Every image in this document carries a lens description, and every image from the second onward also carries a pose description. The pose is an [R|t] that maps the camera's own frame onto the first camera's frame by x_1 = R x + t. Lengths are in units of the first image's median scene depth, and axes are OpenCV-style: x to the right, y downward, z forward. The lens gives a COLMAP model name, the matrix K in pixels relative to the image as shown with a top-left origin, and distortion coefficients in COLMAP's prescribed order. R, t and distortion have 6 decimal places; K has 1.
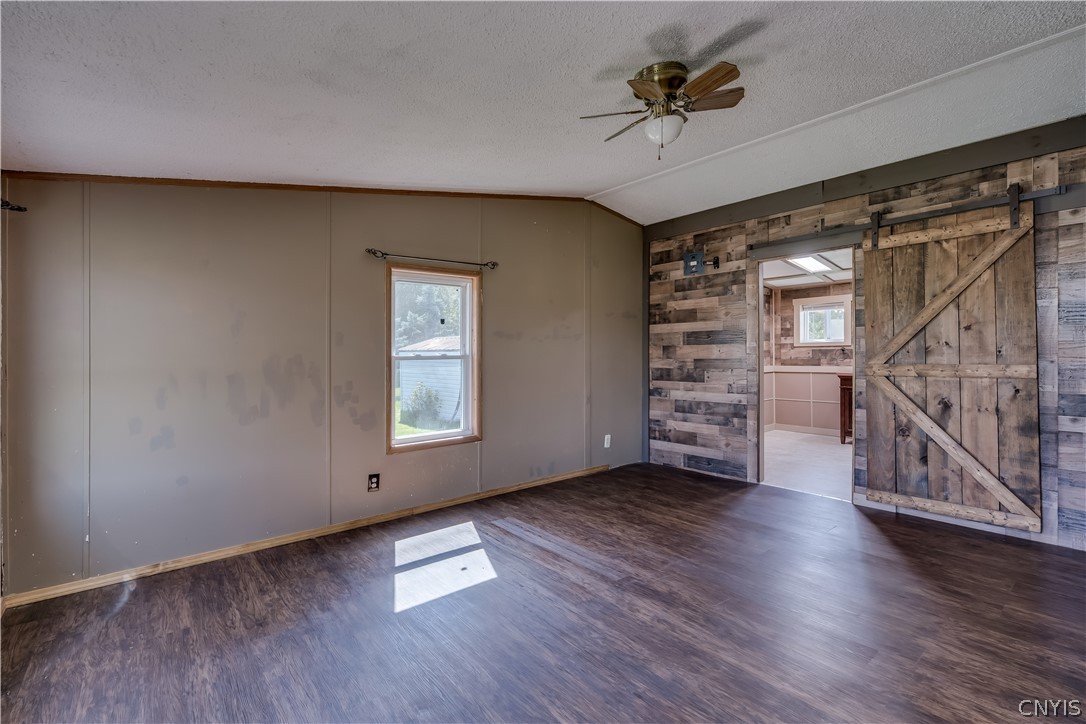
lens RADIAL K [[490.4, 0, 542.8], [0, 490.4, 373.0], [0, 0, 1]] dist [-0.014670, -0.000125]
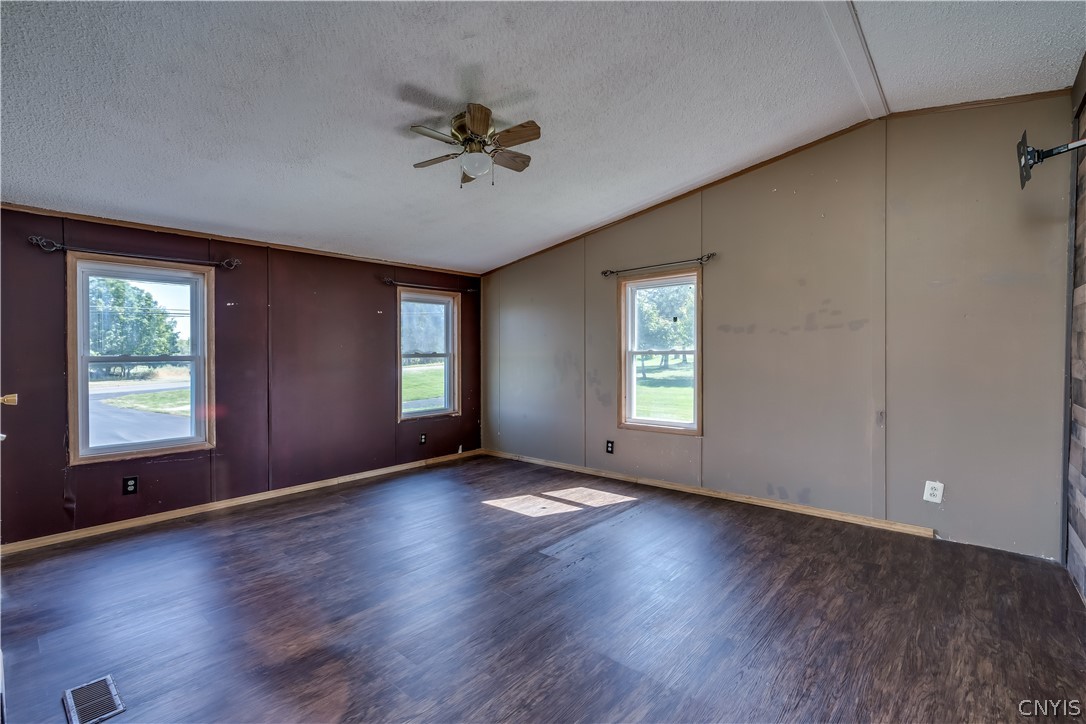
lens RADIAL K [[494.1, 0, 543.3], [0, 494.1, 375.6], [0, 0, 1]] dist [-0.003585, 0.000227]
pose [[0.164274, 0.059076, -0.984644, 0.933193], [-0.027739, 0.998087, 0.055255, -0.037453], [0.986025, 0.018236, 0.165598, 0.599537]]
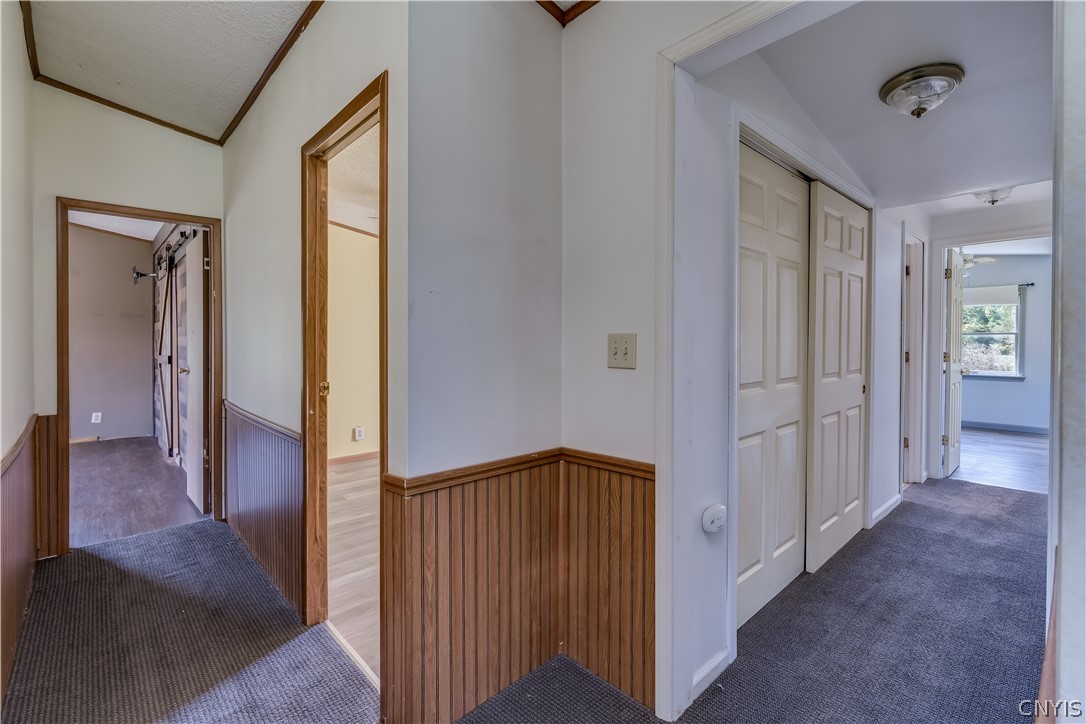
lens RADIAL K [[498.0, 0, 544.2], [0, 498.0, 342.2], [0, 0, 1]] dist [-0.001568, 0.000379]
pose [[0.997749, 0.027323, 0.061237, 1.678290], [-0.025927, 0.999388, -0.023468, -0.071270], [-0.061841, 0.021827, 0.997847, -0.450525]]
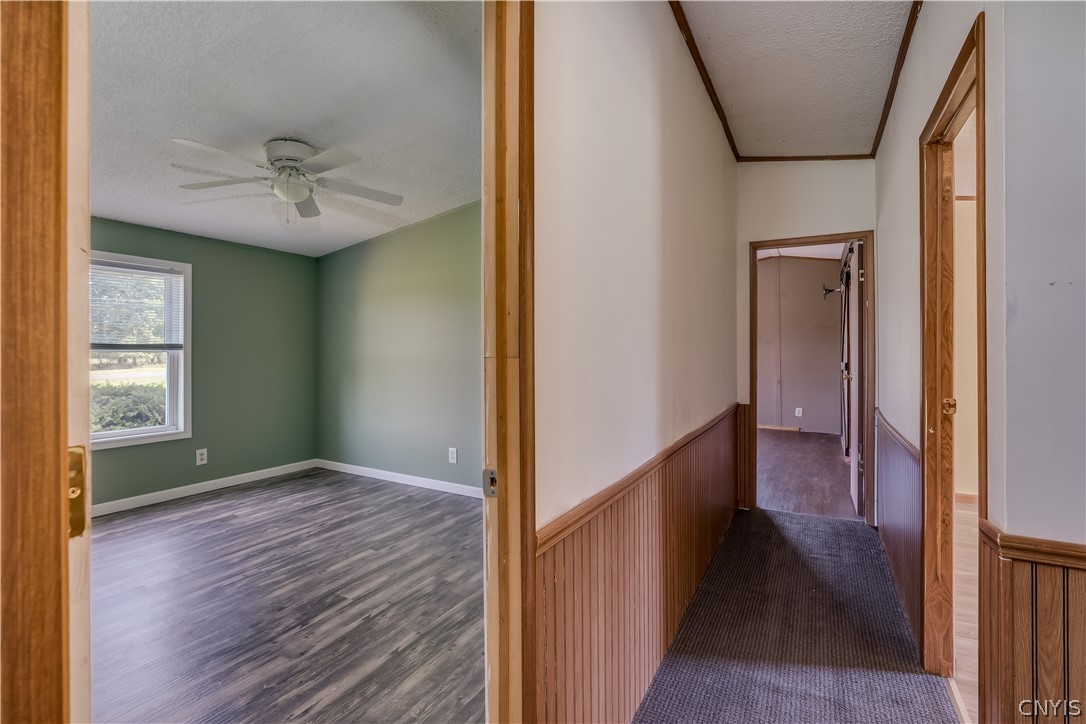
lens RADIAL K [[498.0, 0, 544.2], [0, 498.0, 342.2], [0, 0, 1]] dist [-0.001568, 0.000379]
pose [[0.370536, 0.018132, -0.928641, 1.793100], [-0.035517, 0.999355, 0.005341, -0.077671], [0.928139, 0.031004, 0.370941, -0.410961]]
